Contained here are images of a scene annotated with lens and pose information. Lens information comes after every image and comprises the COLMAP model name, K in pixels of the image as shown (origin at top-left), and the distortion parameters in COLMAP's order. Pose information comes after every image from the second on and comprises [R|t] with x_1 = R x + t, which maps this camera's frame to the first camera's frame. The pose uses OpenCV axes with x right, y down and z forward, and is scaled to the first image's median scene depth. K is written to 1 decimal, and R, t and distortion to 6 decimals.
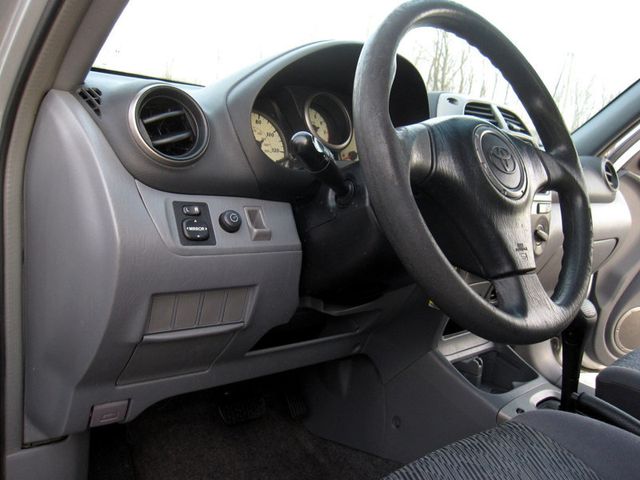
lens RADIAL K [[523.2, 0, 320.0], [0, 523.2, 240.0], [0, 0, 1]] dist [-0.002363, -0.002093]
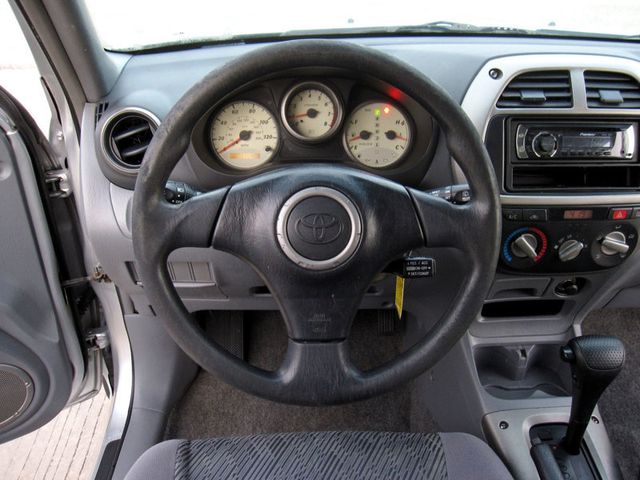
lens RADIAL K [[523.2, 0, 320.0], [0, 523.2, 240.0], [0, 0, 1]] dist [-0.002363, -0.002093]
pose [[0.794751, 0.234727, -0.559709, 0.662554], [-0.037026, 0.939221, 0.341311, -0.347018], [0.605805, -0.250534, 0.755138, 0.191095]]
